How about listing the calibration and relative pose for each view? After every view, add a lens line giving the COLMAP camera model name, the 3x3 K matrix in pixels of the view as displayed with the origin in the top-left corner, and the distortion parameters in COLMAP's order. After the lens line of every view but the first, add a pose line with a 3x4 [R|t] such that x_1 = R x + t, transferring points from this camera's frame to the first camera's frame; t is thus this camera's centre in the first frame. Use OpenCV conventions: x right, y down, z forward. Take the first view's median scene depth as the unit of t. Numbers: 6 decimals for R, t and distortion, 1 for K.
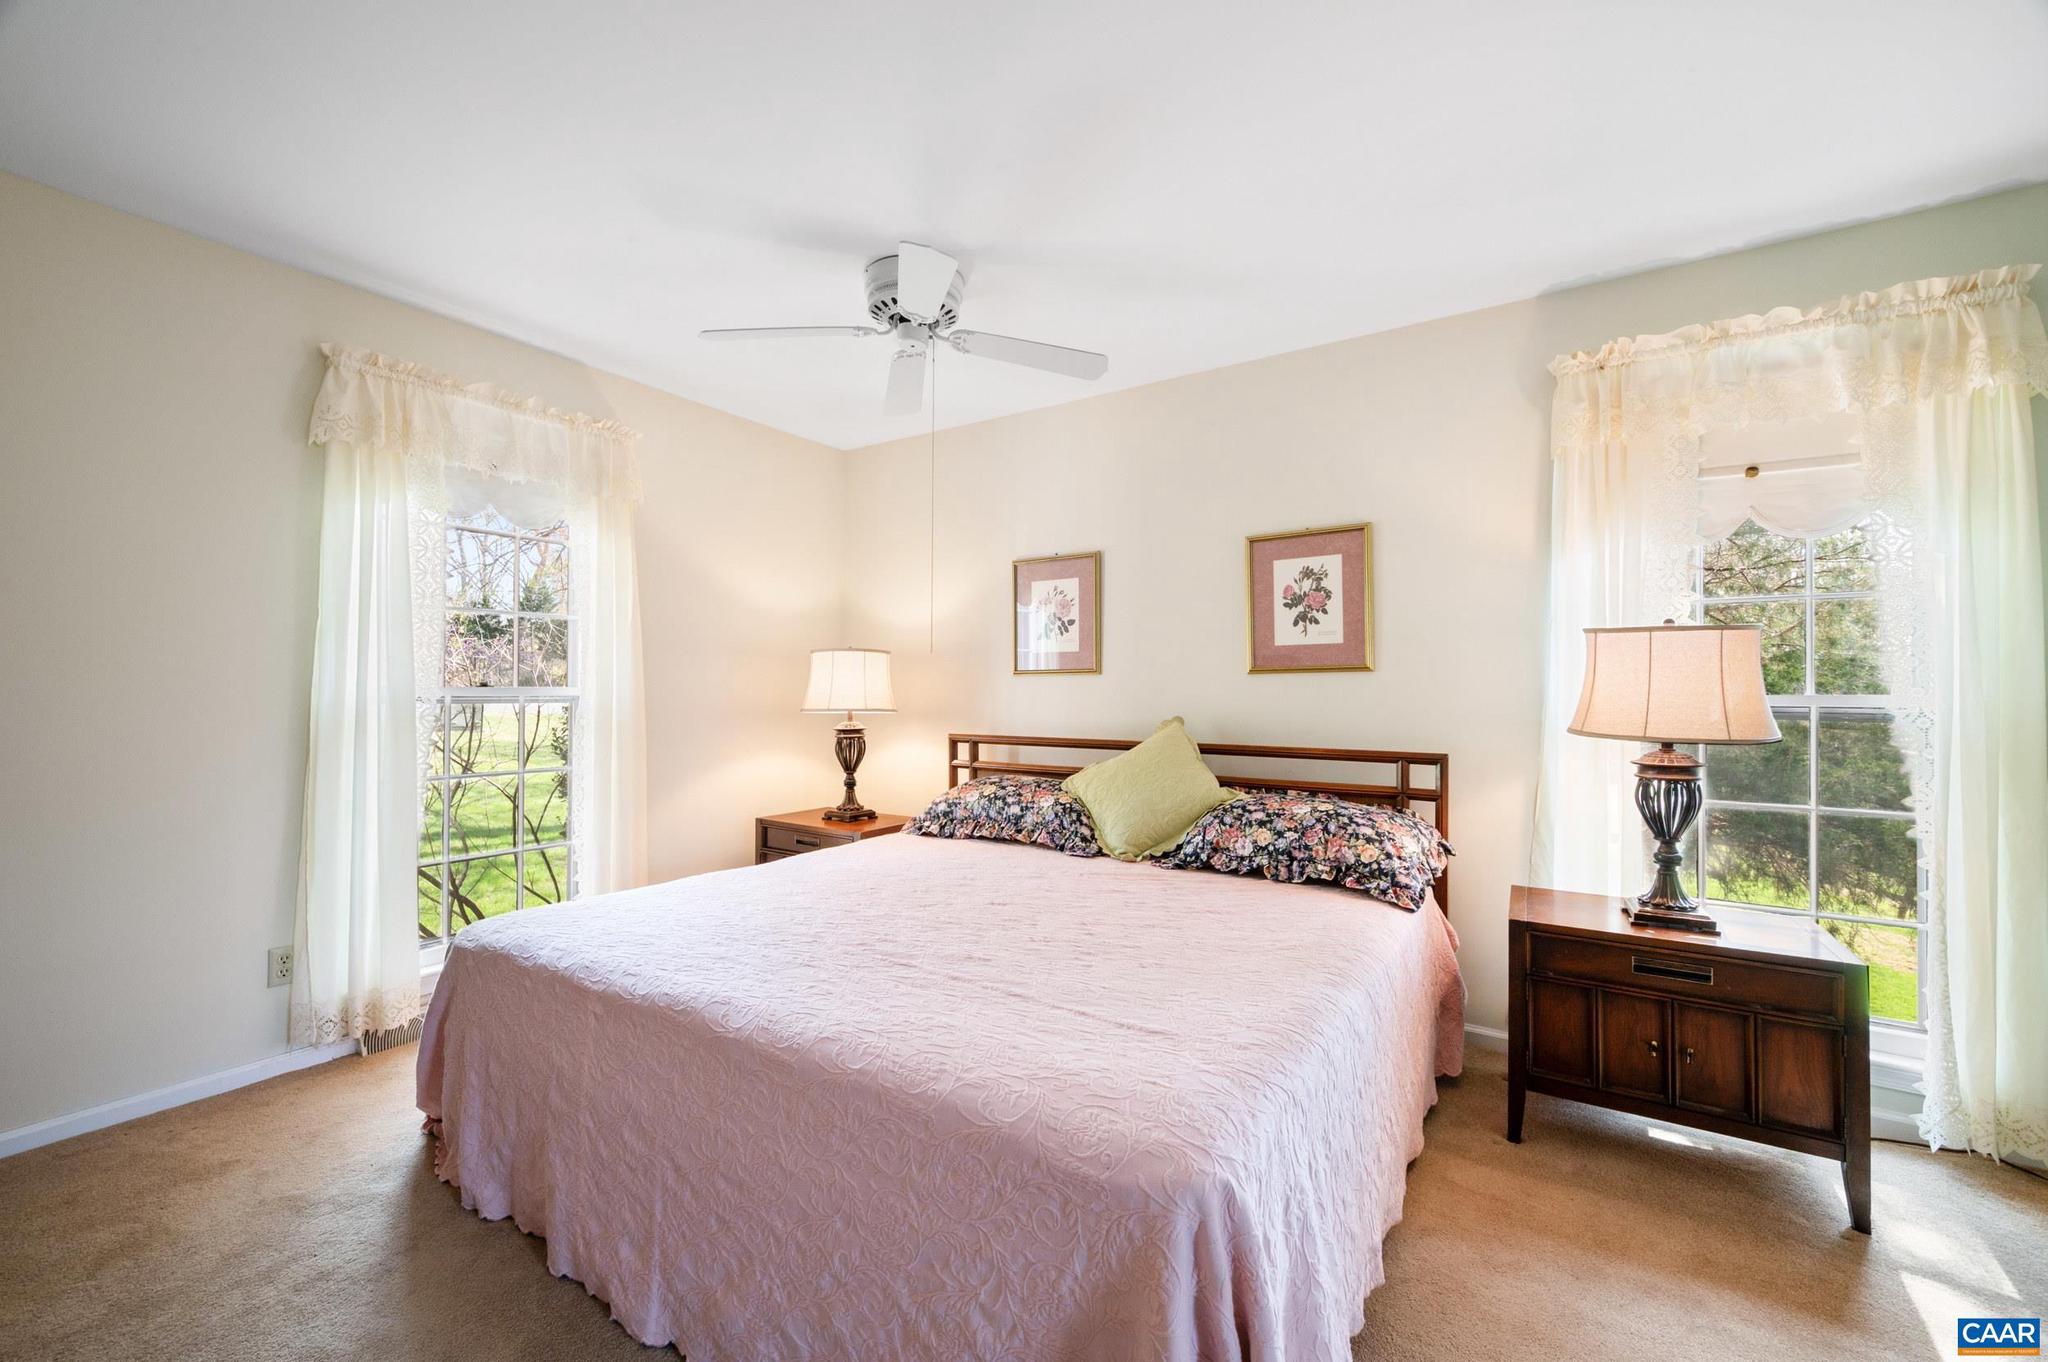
lens RADIAL K [[811.7, 0, 1022.0], [0, 811.7, 674.2], [0, 0, 1]] dist [-0.001759, 0.000496]
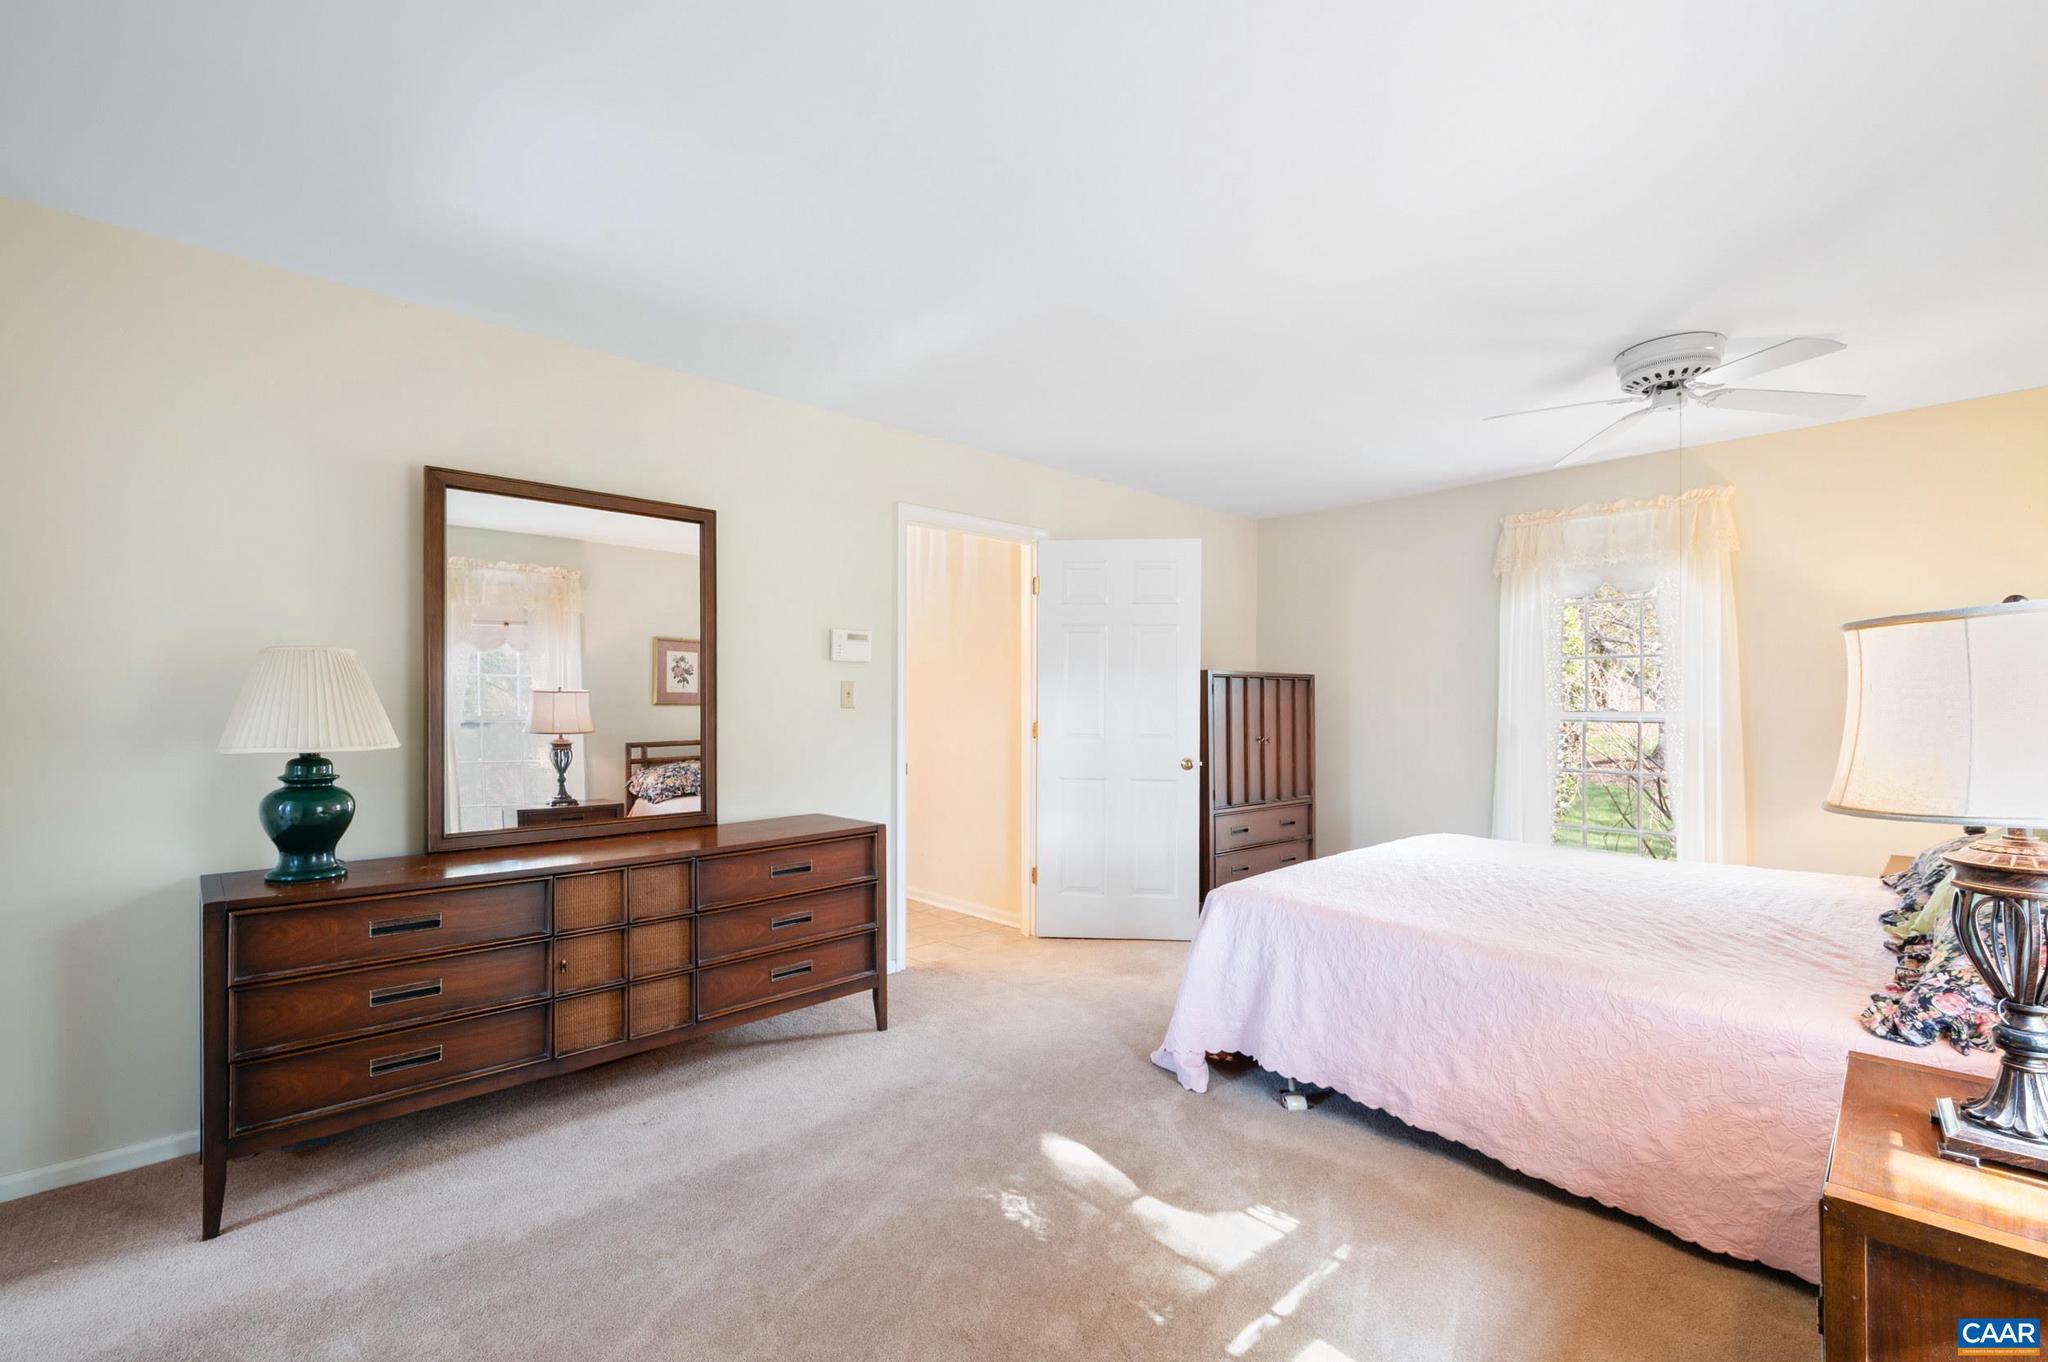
lens RADIAL K [[893.9, 0, 1028.5], [0, 893.9, 696.4], [0, 0, 1]] dist [-0.001595, 0.000158]
pose [[-0.238974, -0.012534, -0.970945, 1.141375], [0.018444, 0.999678, -0.017444, -0.001496], [0.970851, -0.022077, -0.238666, 0.397302]]
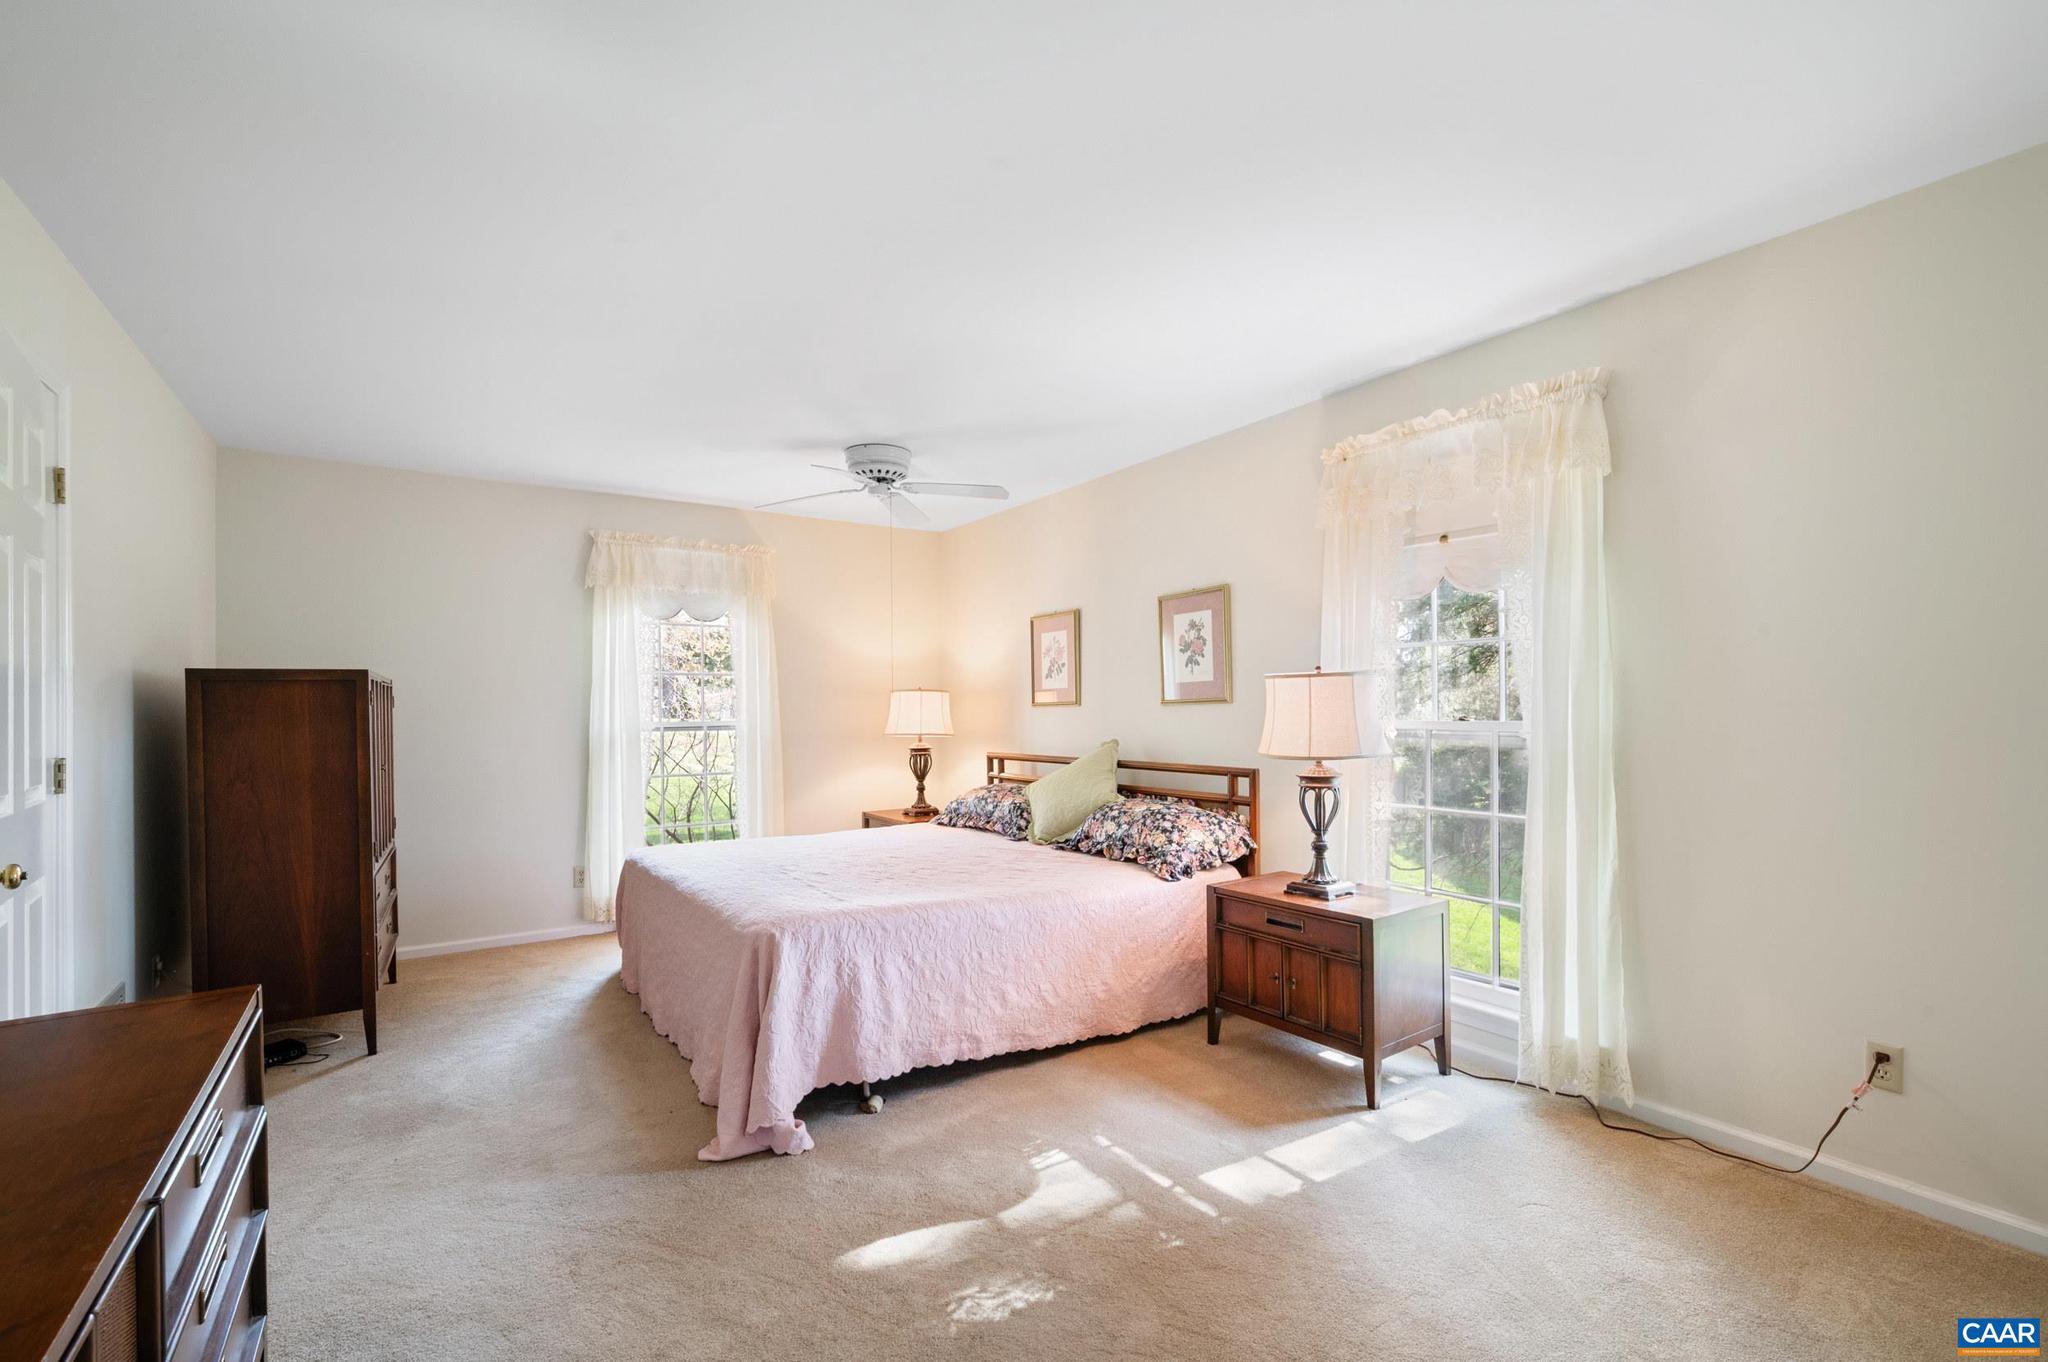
lens RADIAL K [[893.9, 0, 1018.9], [0, 893.9, 699.1], [0, 0, 1]] dist [-0.001595, 0.000158]
pose [[0.921577, -0.018040, -0.387776, 0.672682], [0.021482, 0.999759, 0.004543, -0.023330], [0.387600, -0.012517, 0.921743, -0.398859]]
